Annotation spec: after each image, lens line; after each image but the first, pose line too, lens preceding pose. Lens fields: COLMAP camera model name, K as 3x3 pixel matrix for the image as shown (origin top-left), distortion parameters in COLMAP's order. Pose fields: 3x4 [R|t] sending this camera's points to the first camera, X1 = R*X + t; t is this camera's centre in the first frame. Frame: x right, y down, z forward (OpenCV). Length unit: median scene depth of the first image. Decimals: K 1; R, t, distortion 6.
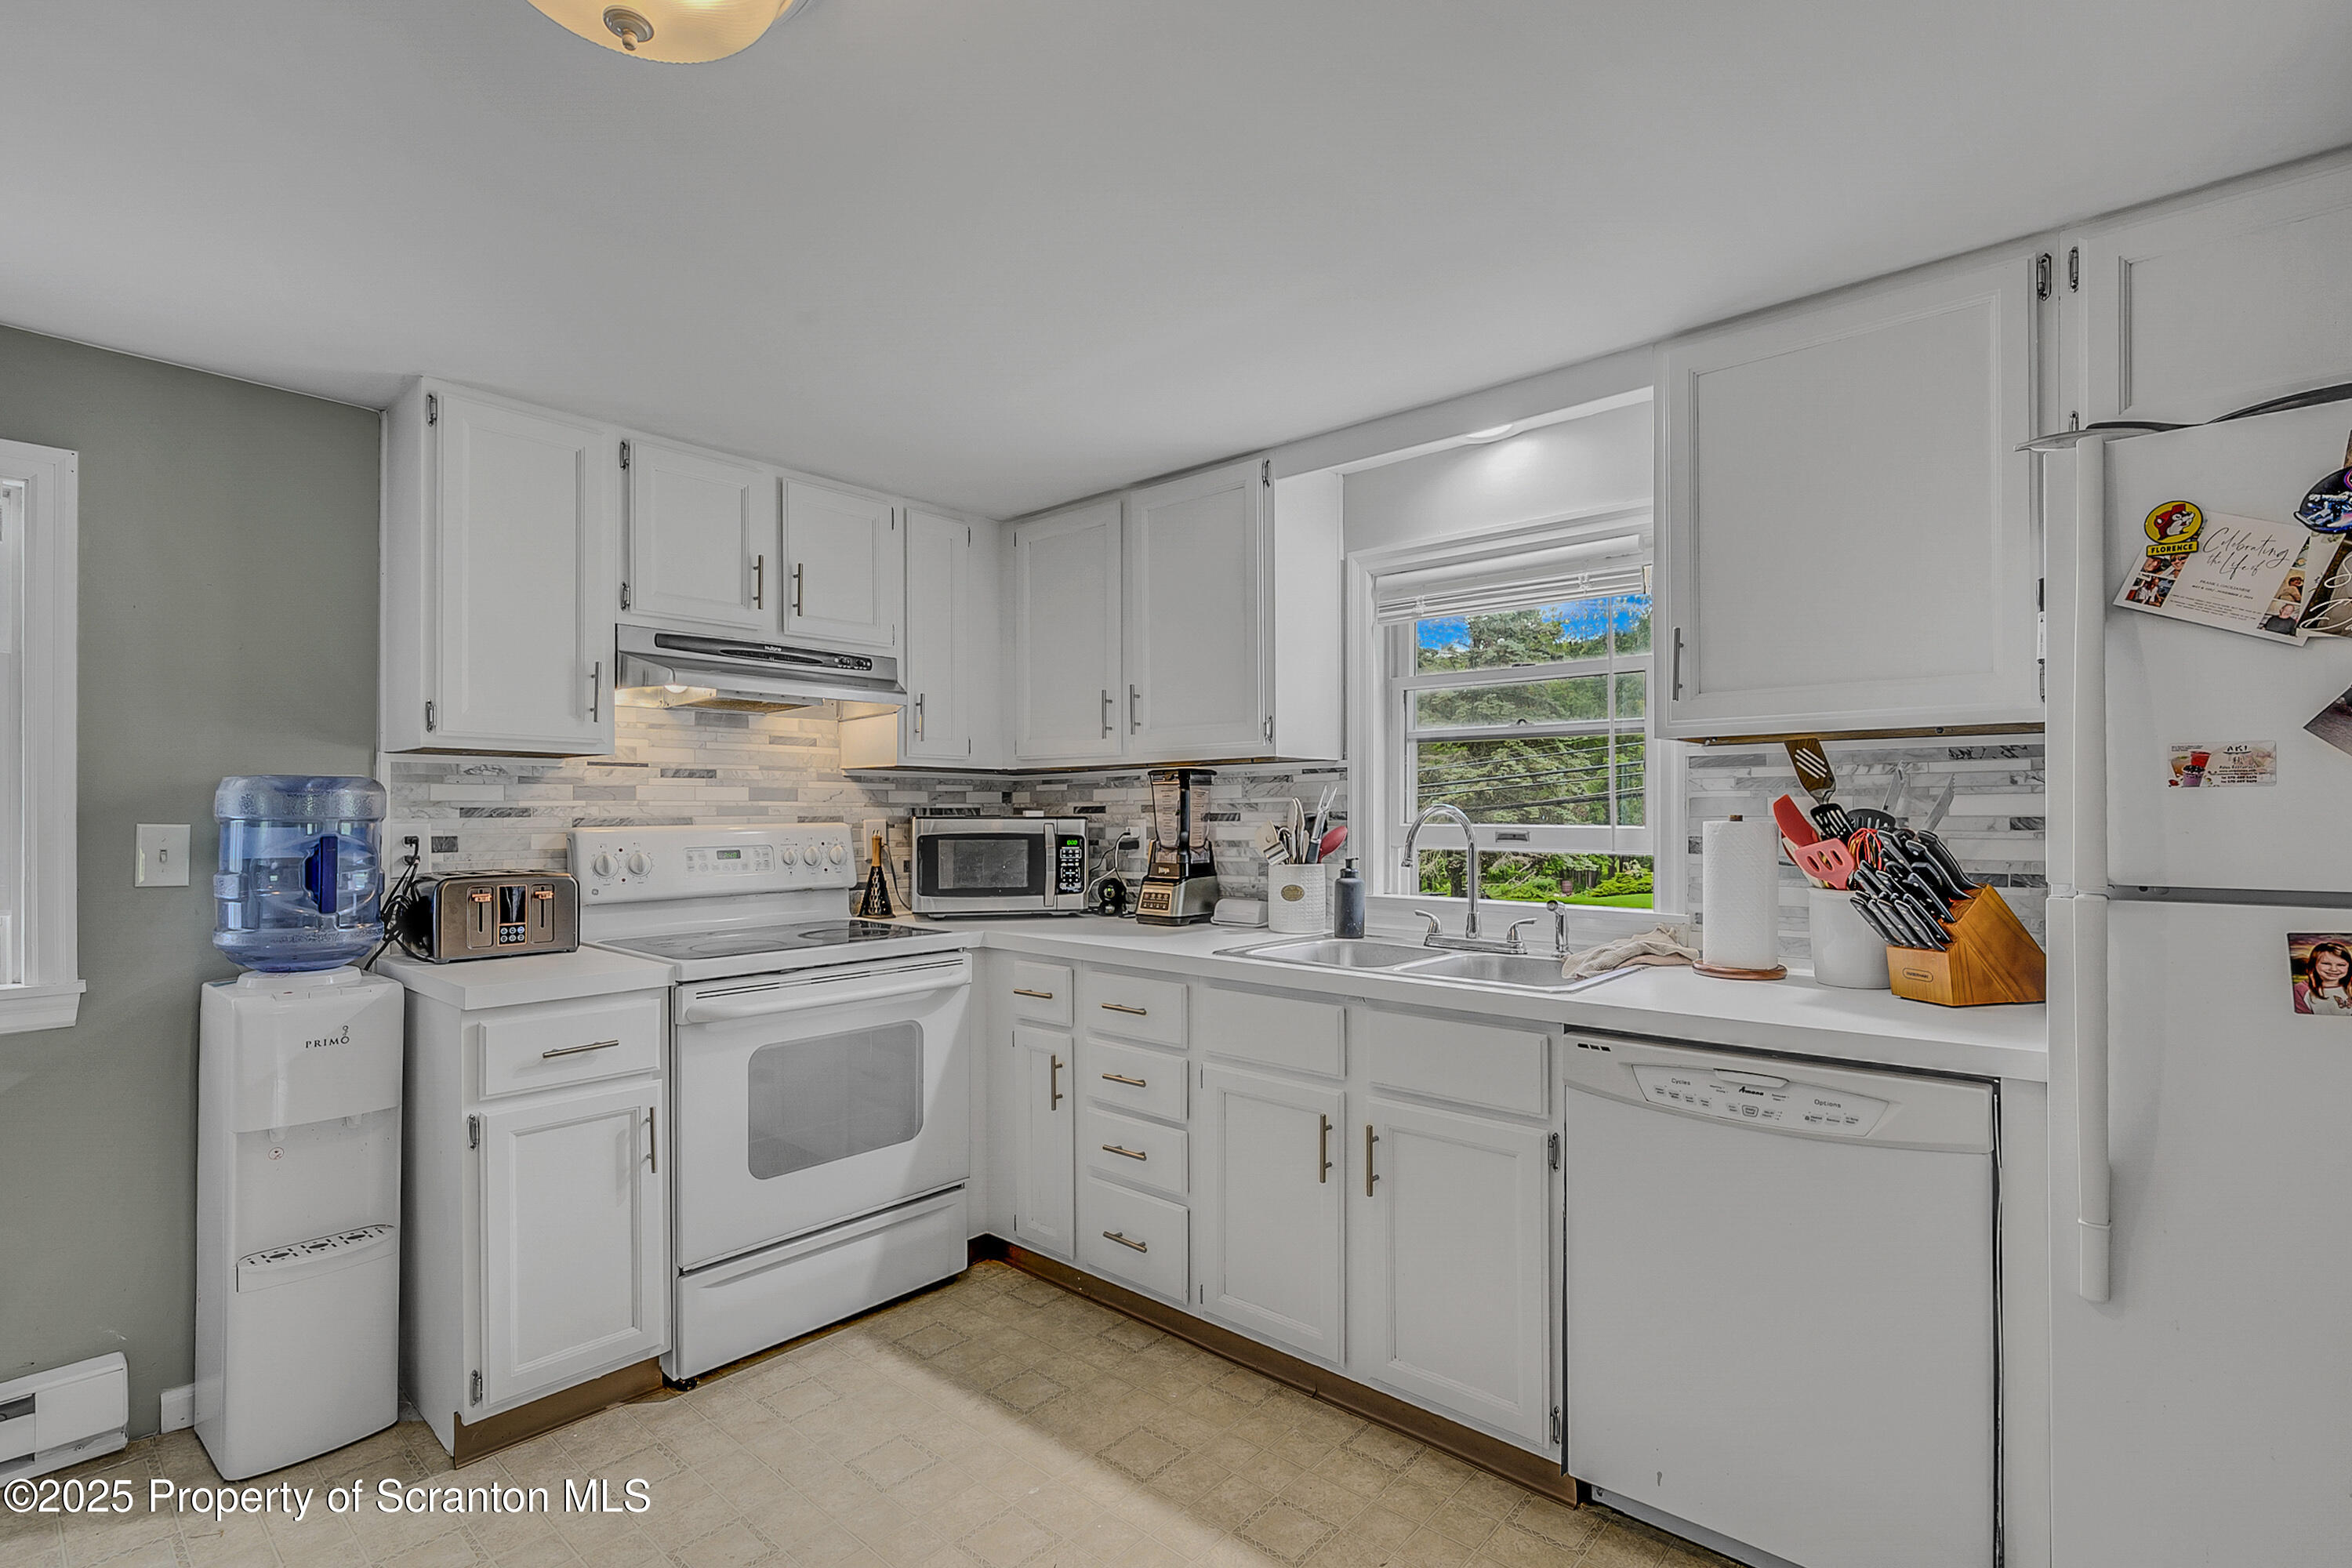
lens RADIAL K [[1093.4, 0, 1179.6], [0, 1093.4, 811.1], [0, 0, 1]] dist [-0.001097, -0.000452]
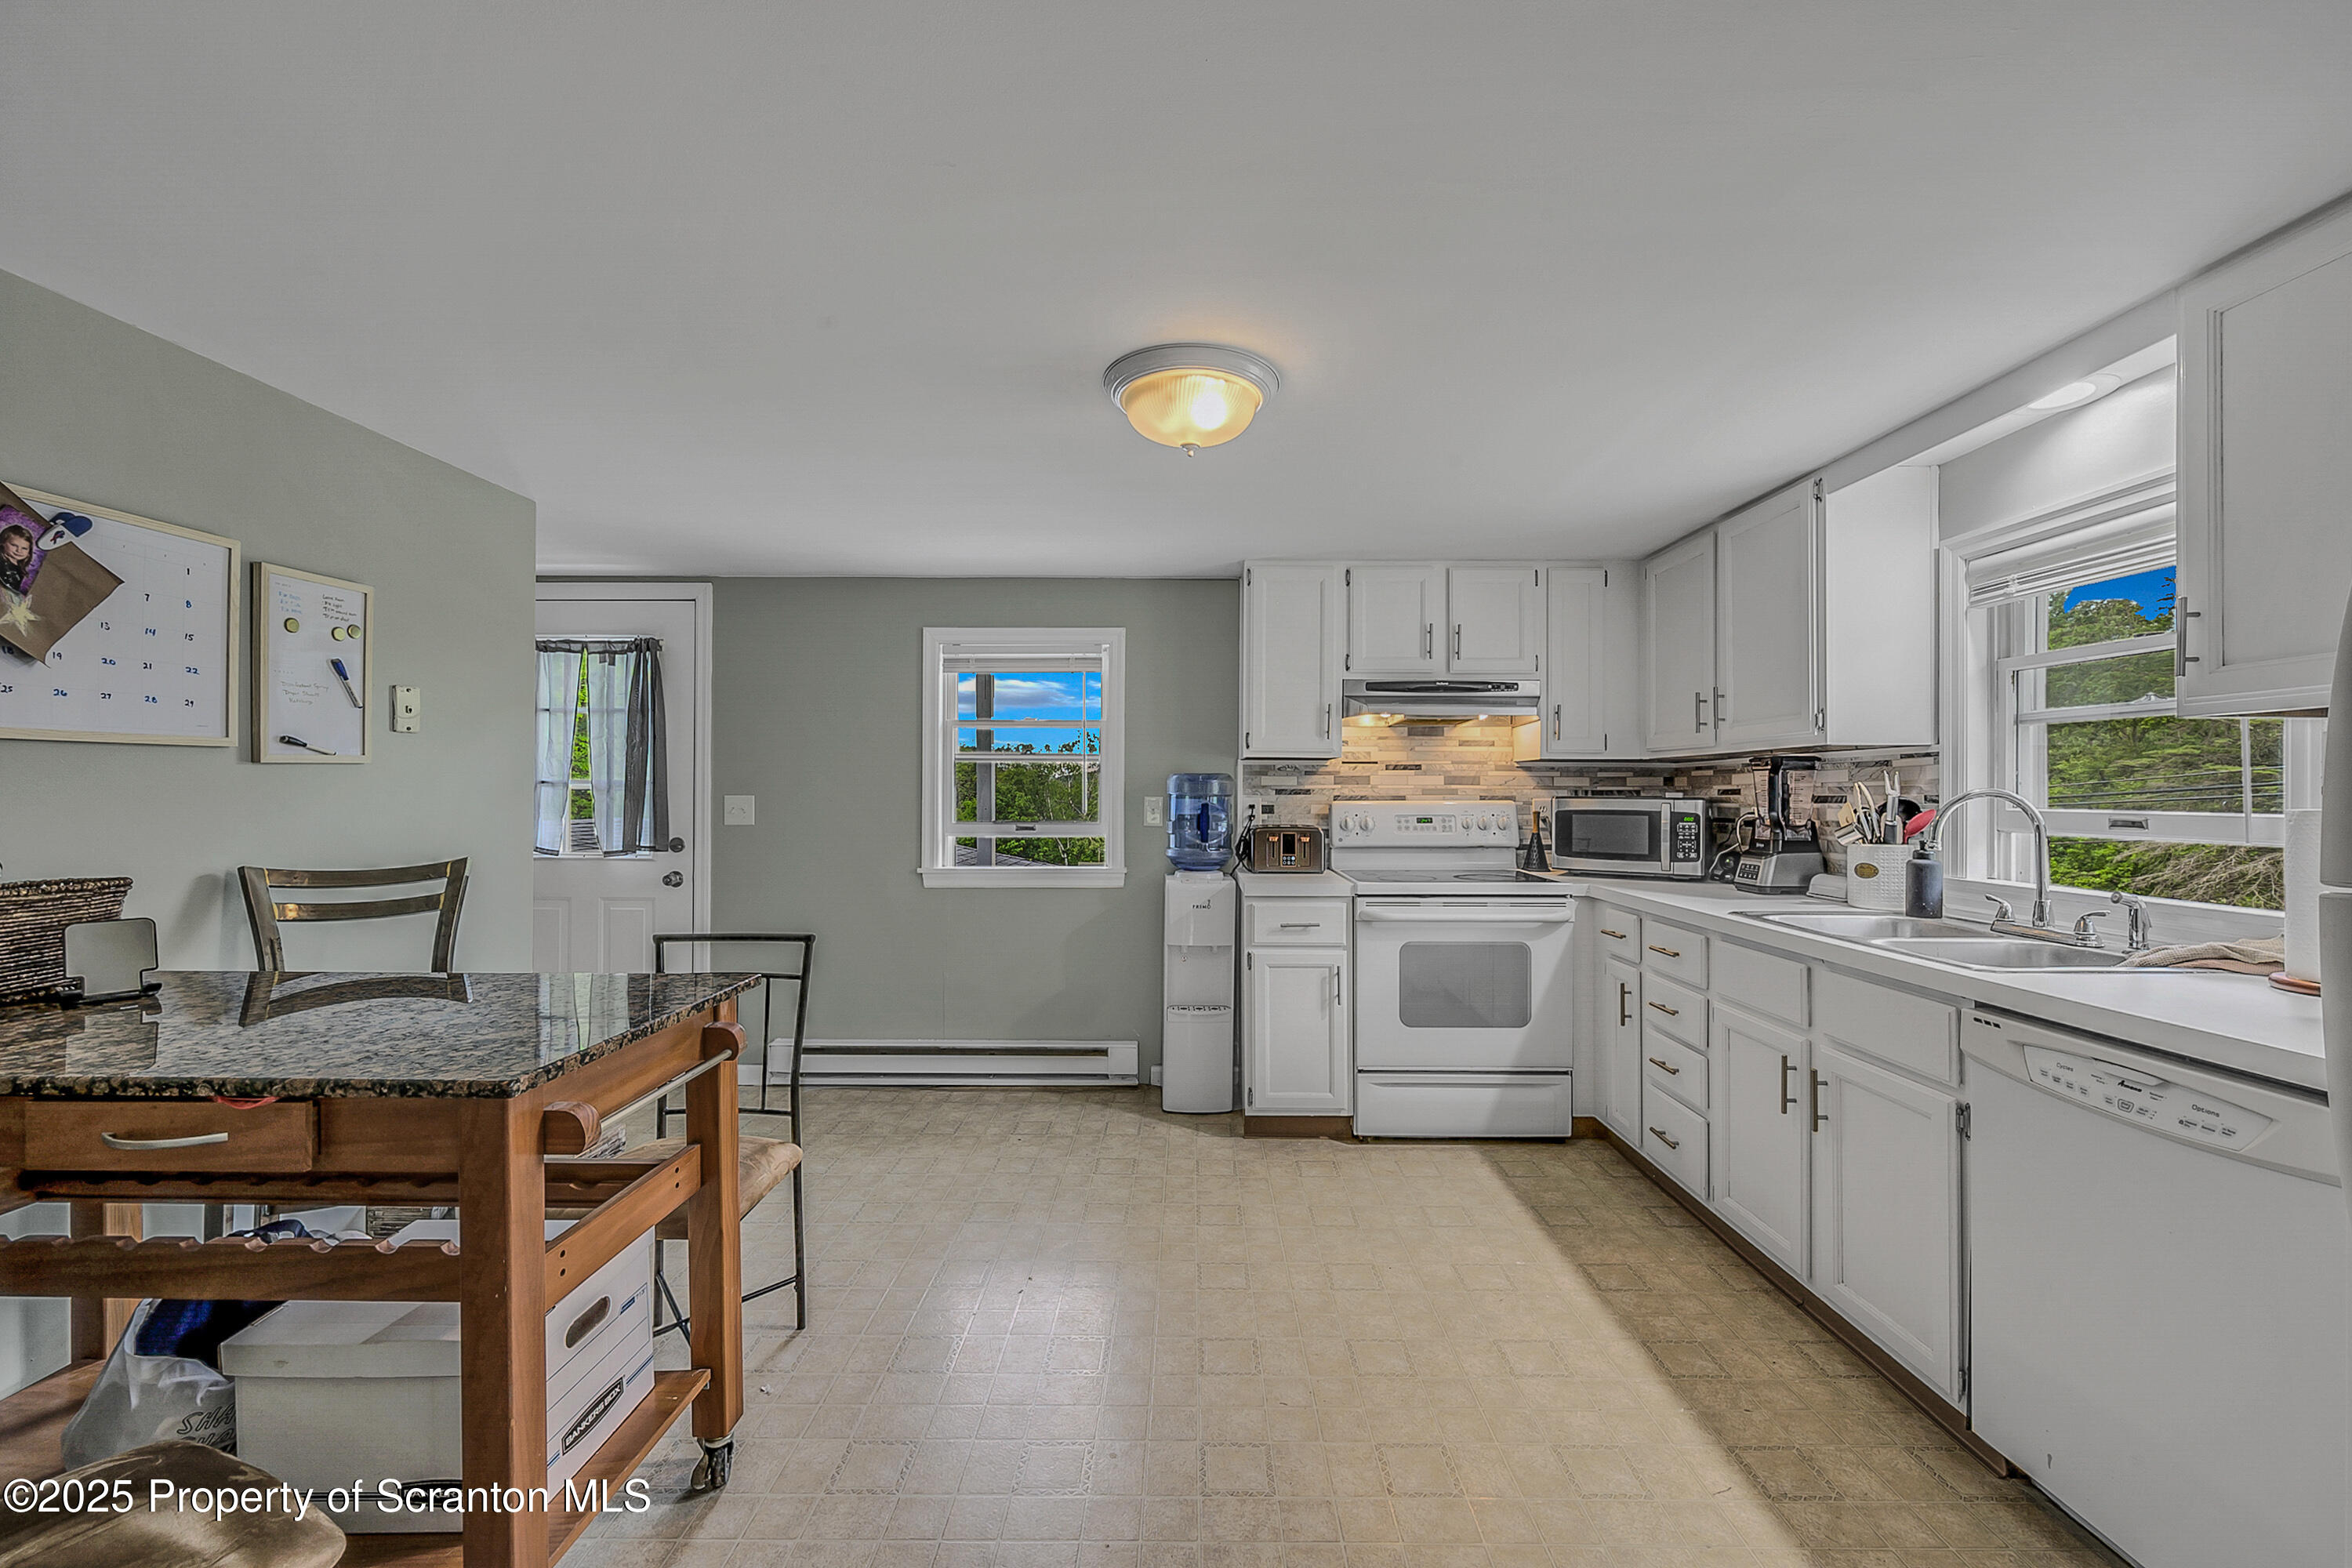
lens RADIAL K [[933.9, 0, 1176.0], [0, 933.9, 784.0], [0, 0, 1]] dist [-0.000170, 0.000113]
pose [[0.650681, -0.001706, -0.759349, 0.381074], [-0.004187, 0.999974, -0.005834, -0.001951], [0.759339, 0.006976, 0.650658, -0.115493]]
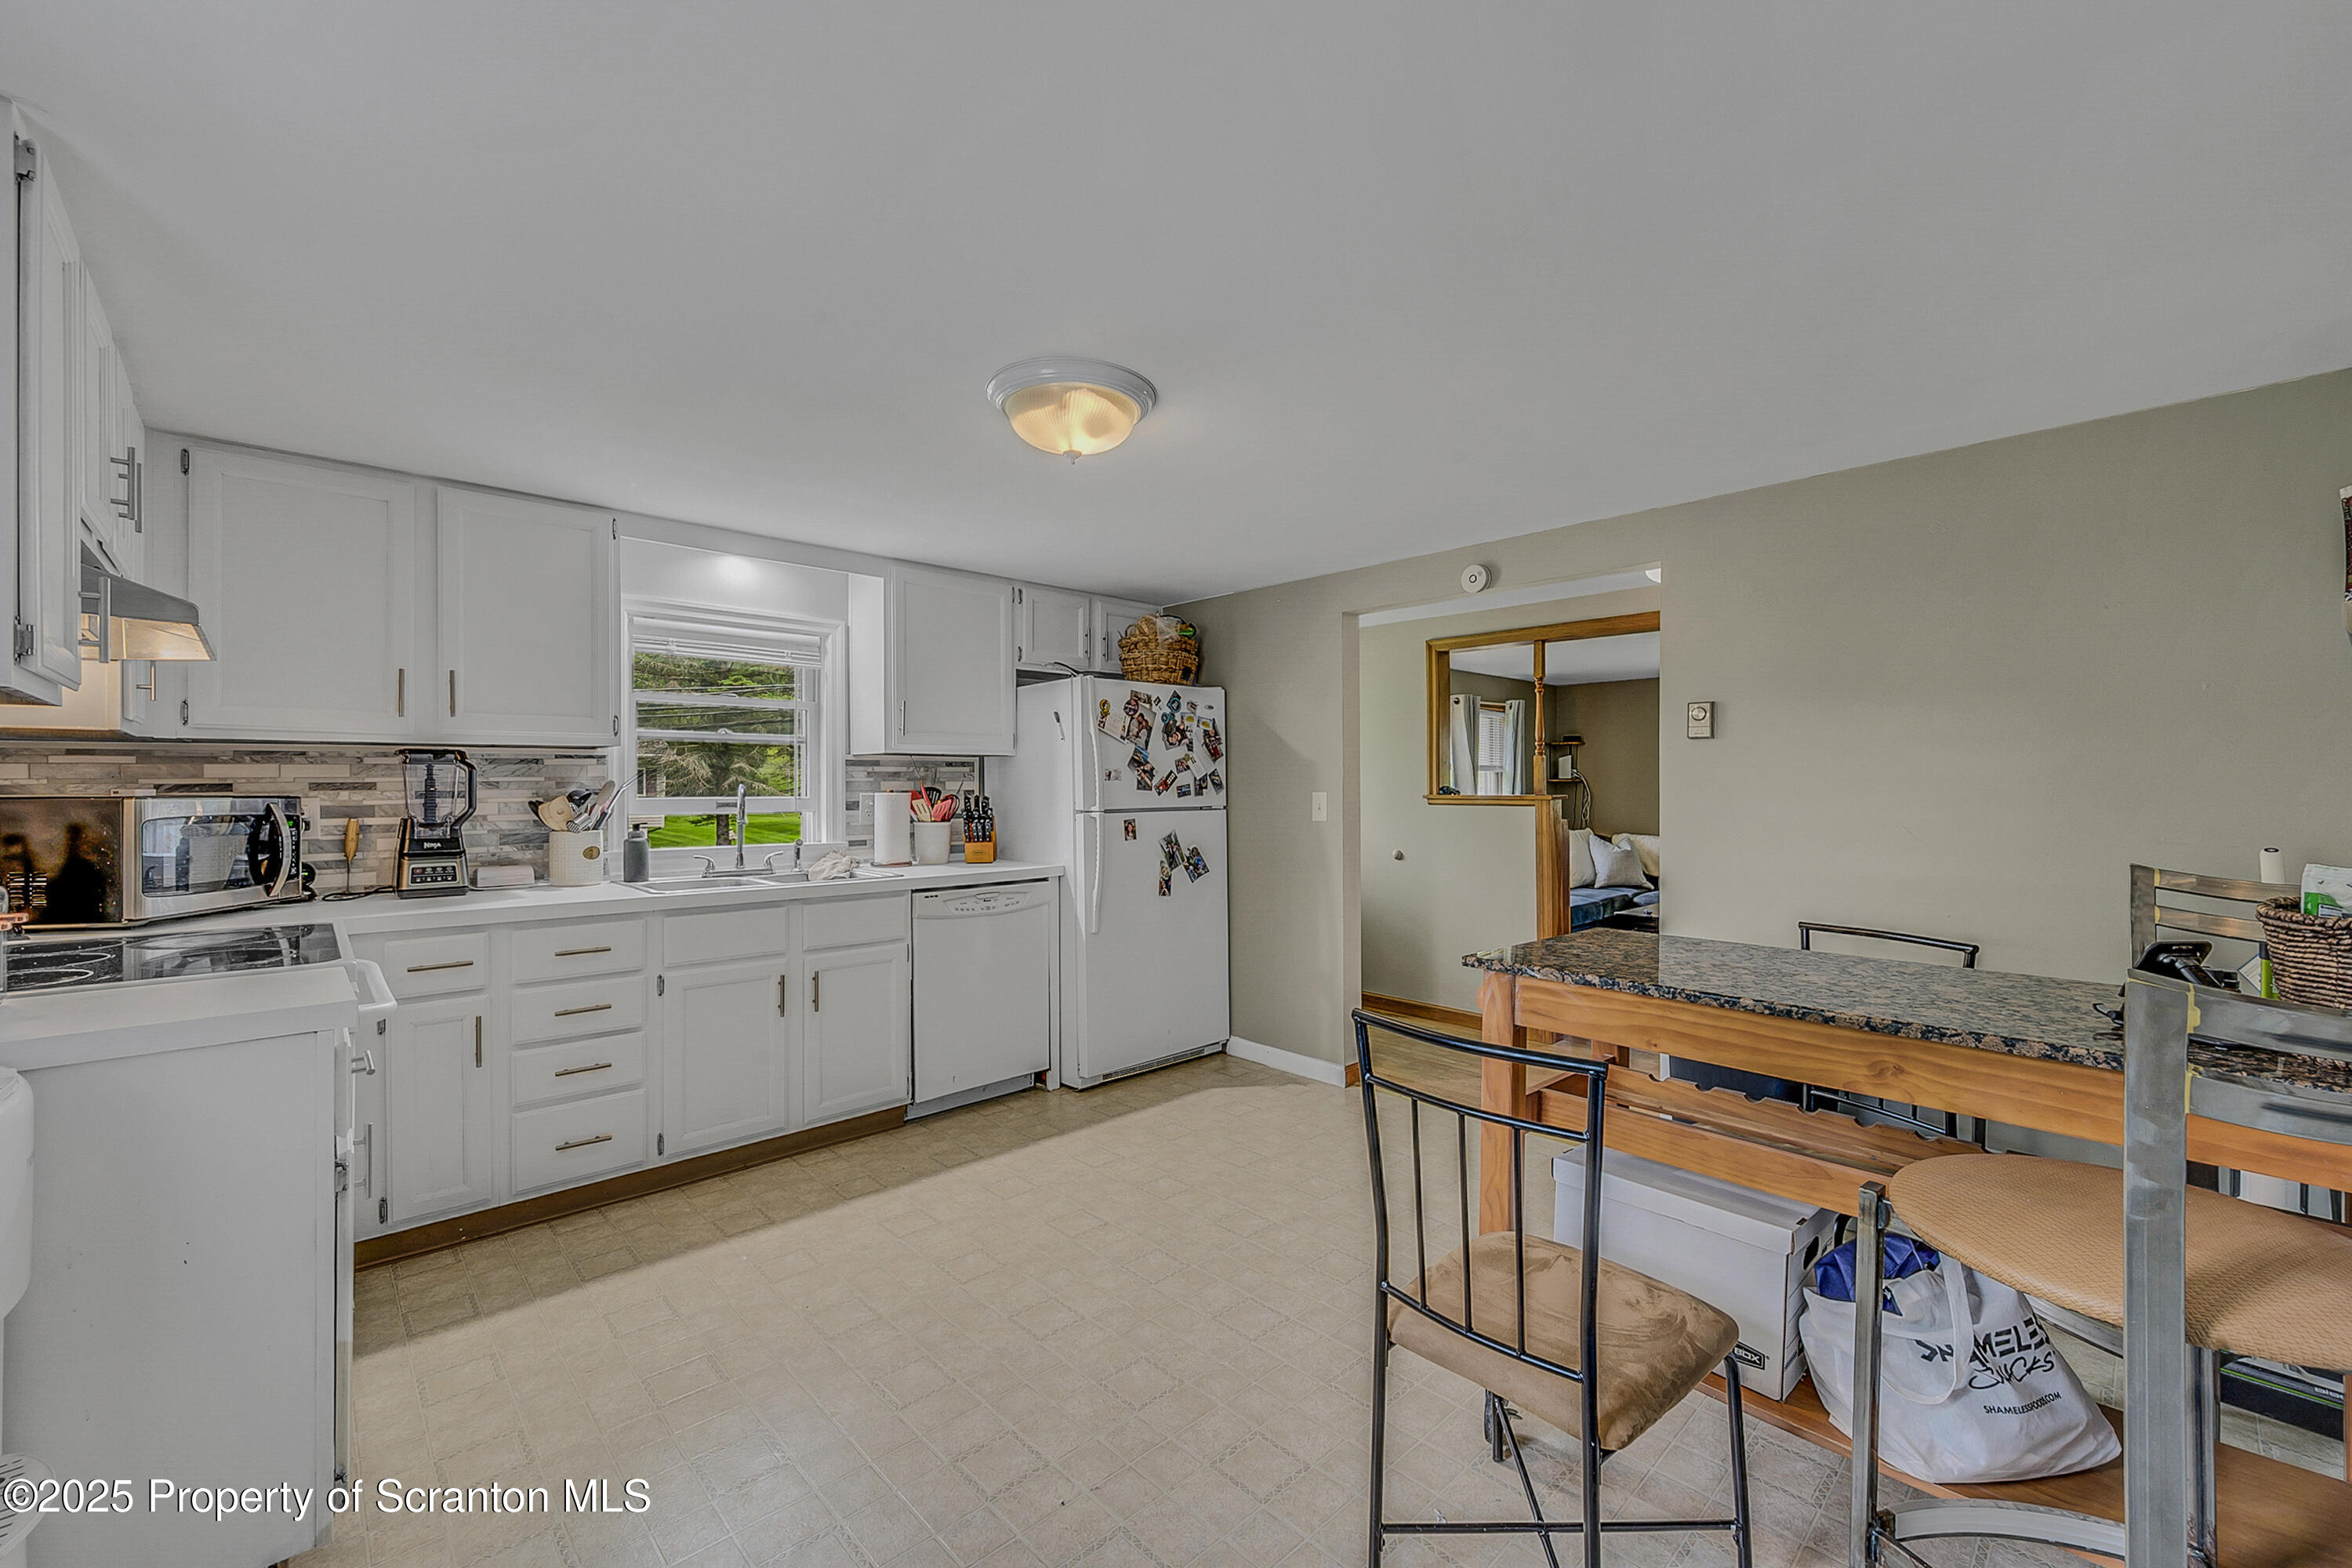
lens RADIAL K [[945.3, 0, 1206.1], [0, 945.3, 783.2], [0, 0, 1]] dist [-0.000113, 0.000028]
pose [[0.068188, 0.004141, 0.997664, -1.006301], [0.001851, 0.999989, -0.004277, -0.000268], [-0.997671, 0.002138, 0.068179, 0.225214]]
